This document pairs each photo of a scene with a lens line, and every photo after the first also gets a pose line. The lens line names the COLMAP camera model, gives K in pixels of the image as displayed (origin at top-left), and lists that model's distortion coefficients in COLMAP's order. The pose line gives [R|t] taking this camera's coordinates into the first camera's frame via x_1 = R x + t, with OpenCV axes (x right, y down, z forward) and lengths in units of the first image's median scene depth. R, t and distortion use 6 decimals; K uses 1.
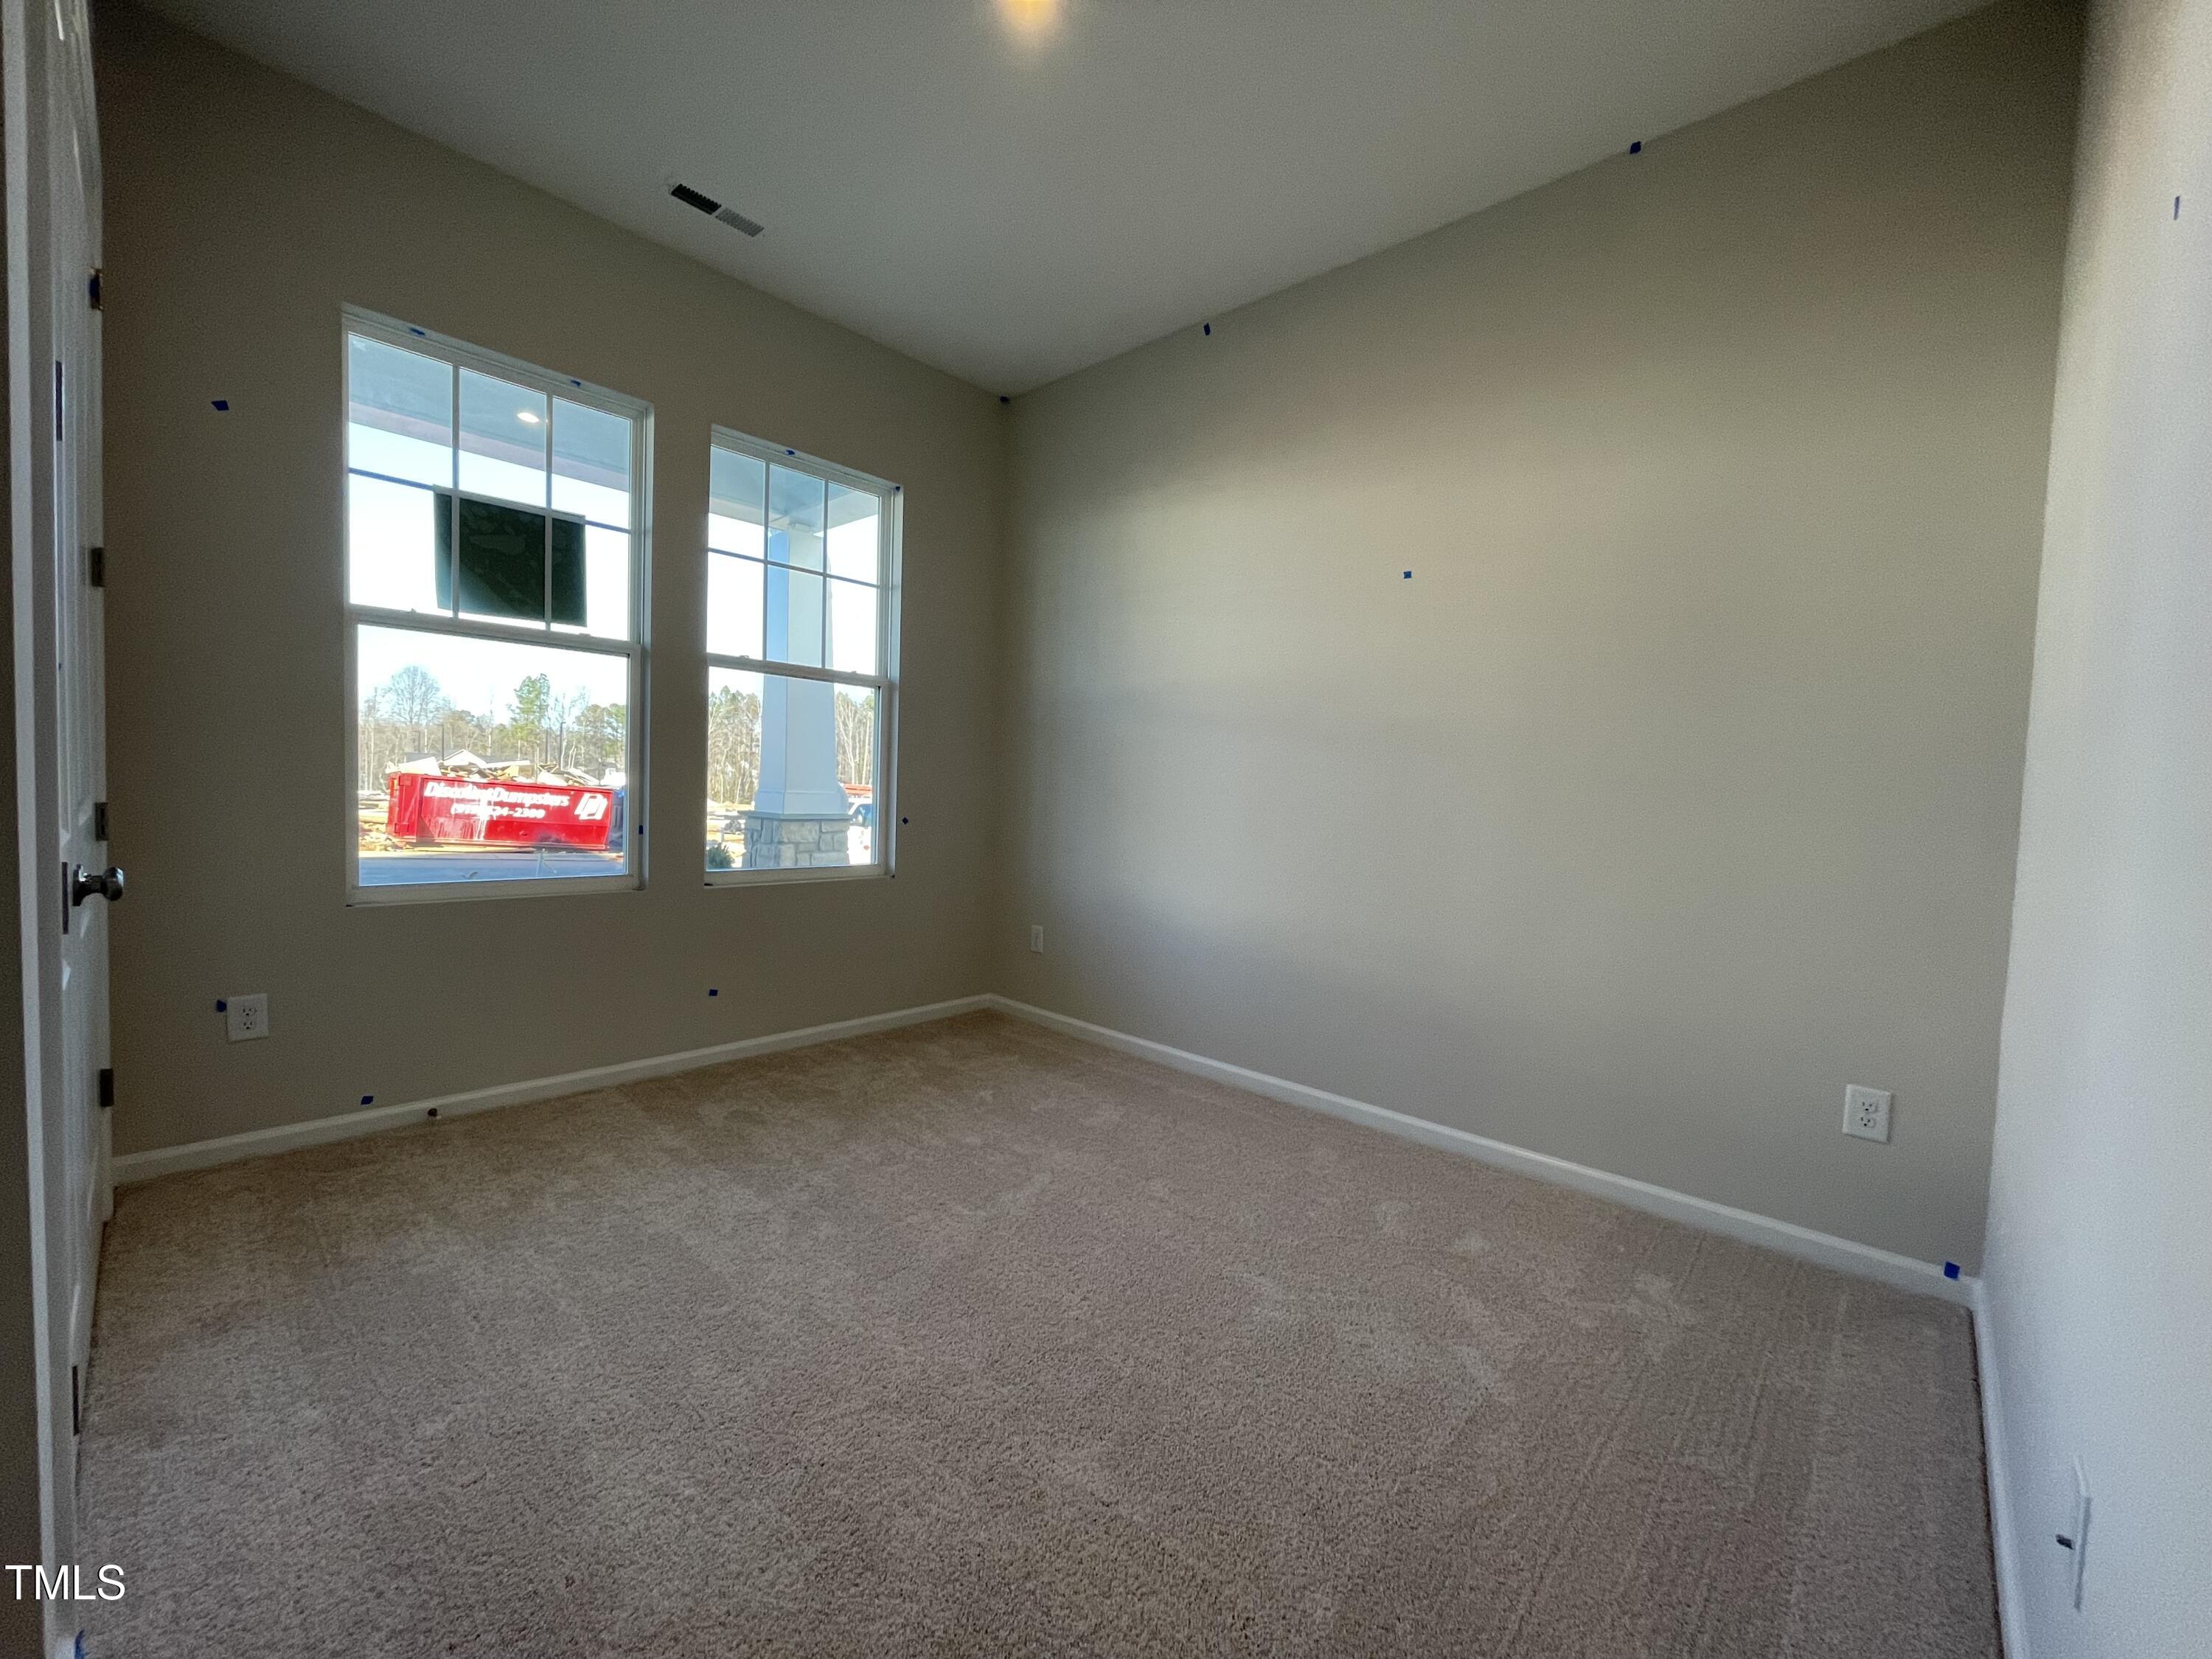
lens RADIAL K [[887.8, 0, 1090.4], [0, 887.8, 836.7], [0, 0, 1]] dist [-0.004194, 0.000908]
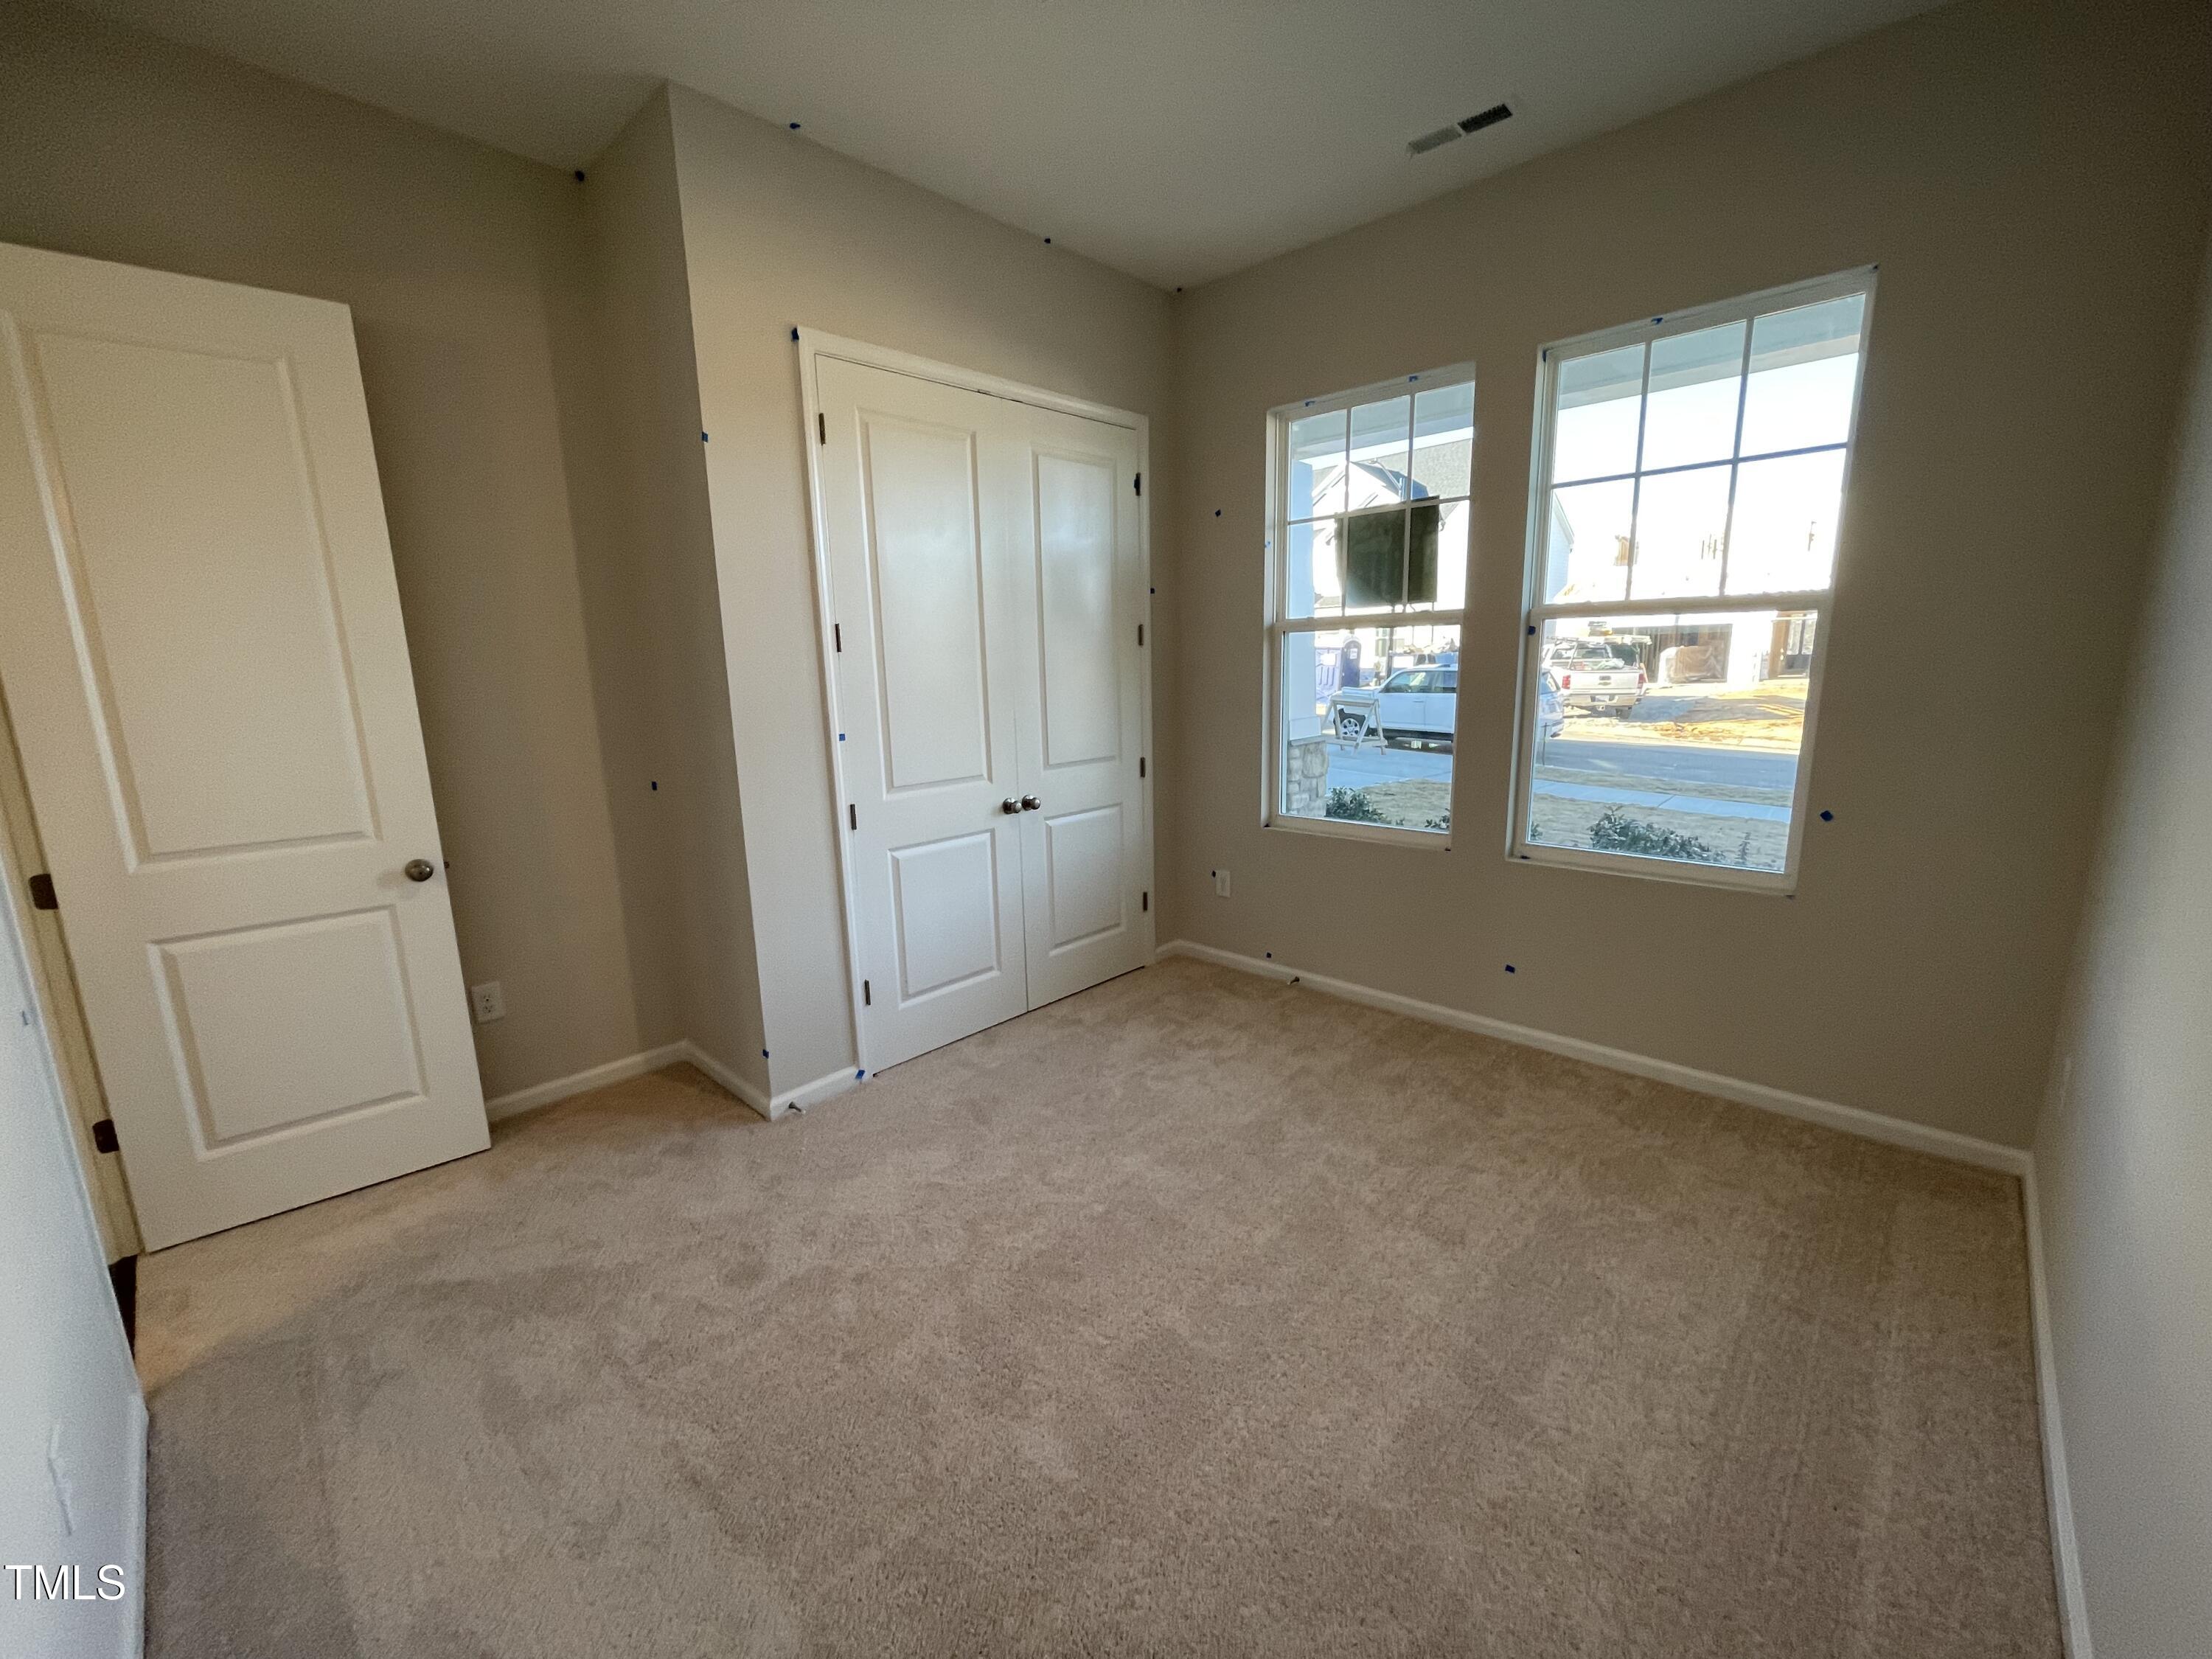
lens RADIAL K [[887.8, 0, 1104.1], [0, 887.8, 826.8], [0, 0, 1]] dist [-0.004194, 0.000908]
pose [[-0.001494, 0.148195, -0.988957, 0.457330], [-0.031388, 0.988464, 0.148168, -0.094764], [0.999506, 0.031262, 0.003175, 0.505410]]
